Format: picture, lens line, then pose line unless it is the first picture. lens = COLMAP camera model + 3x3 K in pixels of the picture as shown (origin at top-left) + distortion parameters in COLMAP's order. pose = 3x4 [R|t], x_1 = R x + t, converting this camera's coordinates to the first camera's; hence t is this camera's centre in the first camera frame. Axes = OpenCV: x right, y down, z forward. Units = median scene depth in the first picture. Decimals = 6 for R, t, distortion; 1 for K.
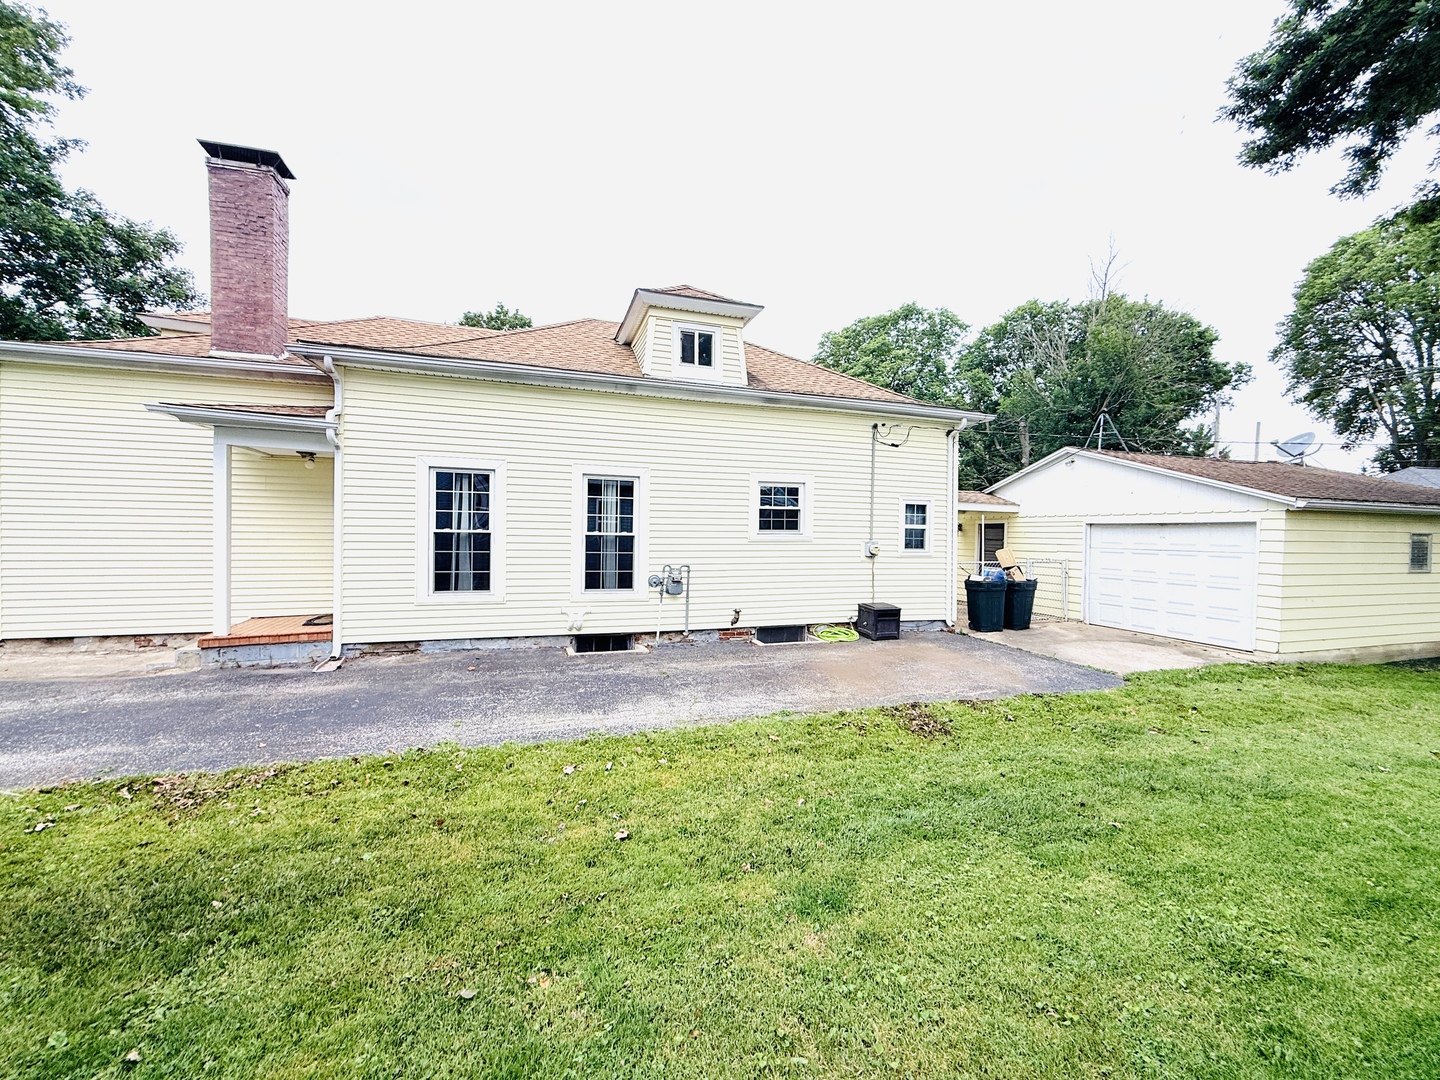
lens RADIAL K [[574.4, 0, 714.8], [0, 574.4, 540.2], [0, 0, 1]] dist [-0.000885, -0.000178]
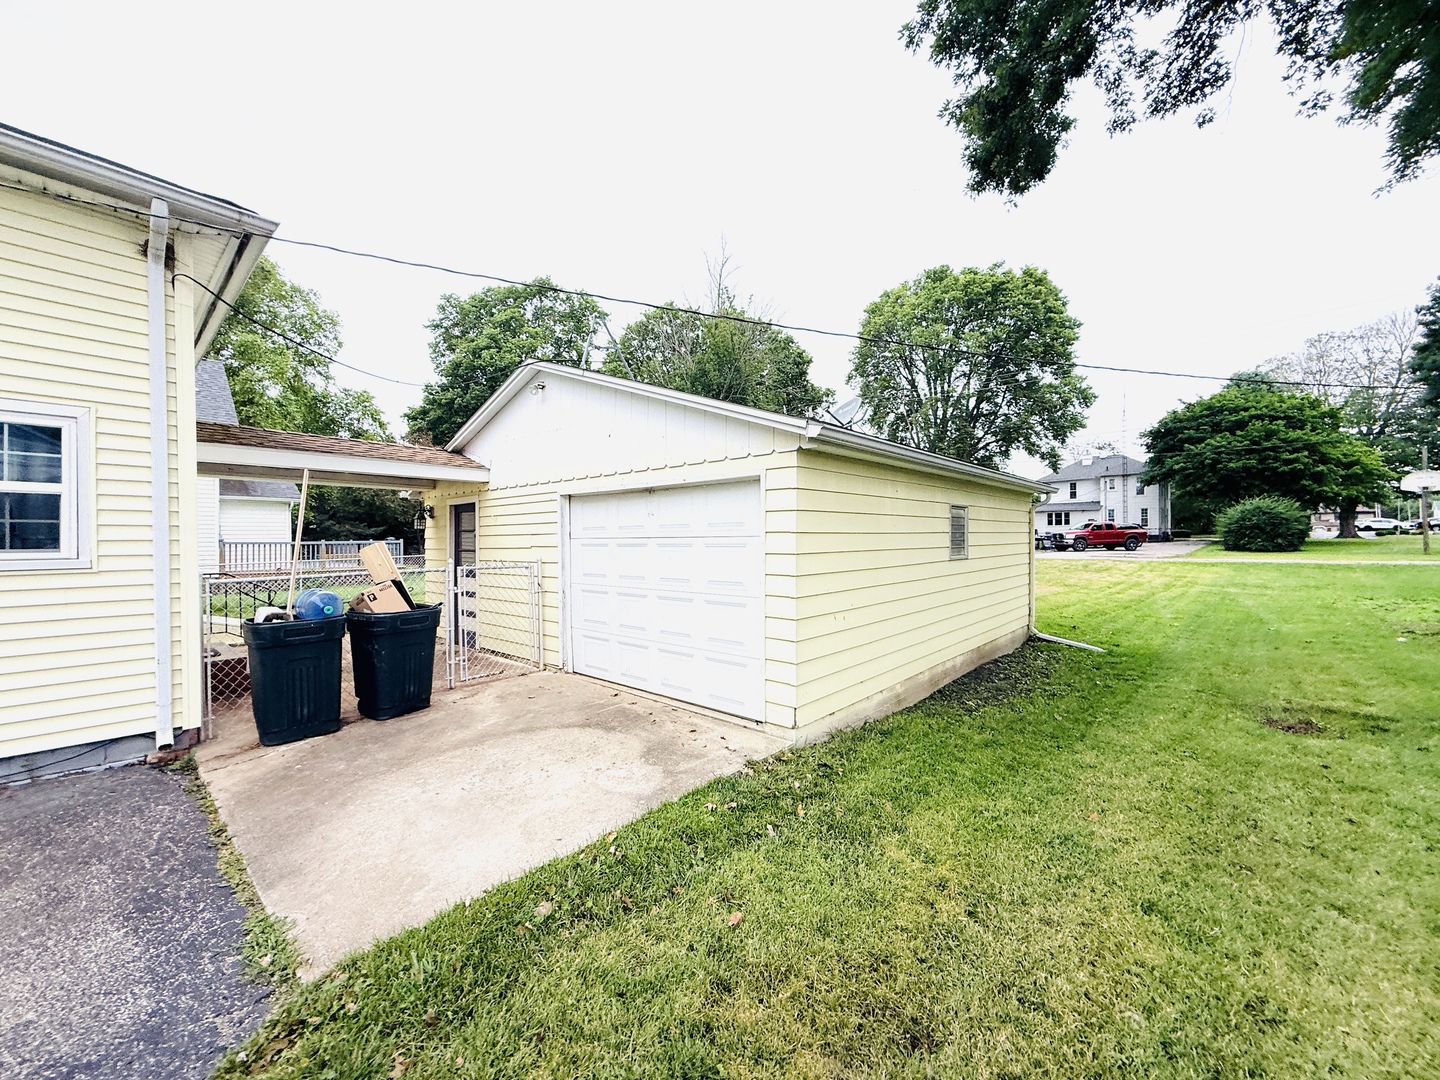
lens RADIAL K [[574.4, 0, 723.6], [0, 574.4, 540.6], [0, 0, 1]] dist [-0.000885, -0.000178]
pose [[0.856676, -0.025828, 0.515207, 0.123176], [0.029740, 0.999557, 0.000660, 0.004902], [-0.514996, 0.014757, 0.857065, 0.108914]]
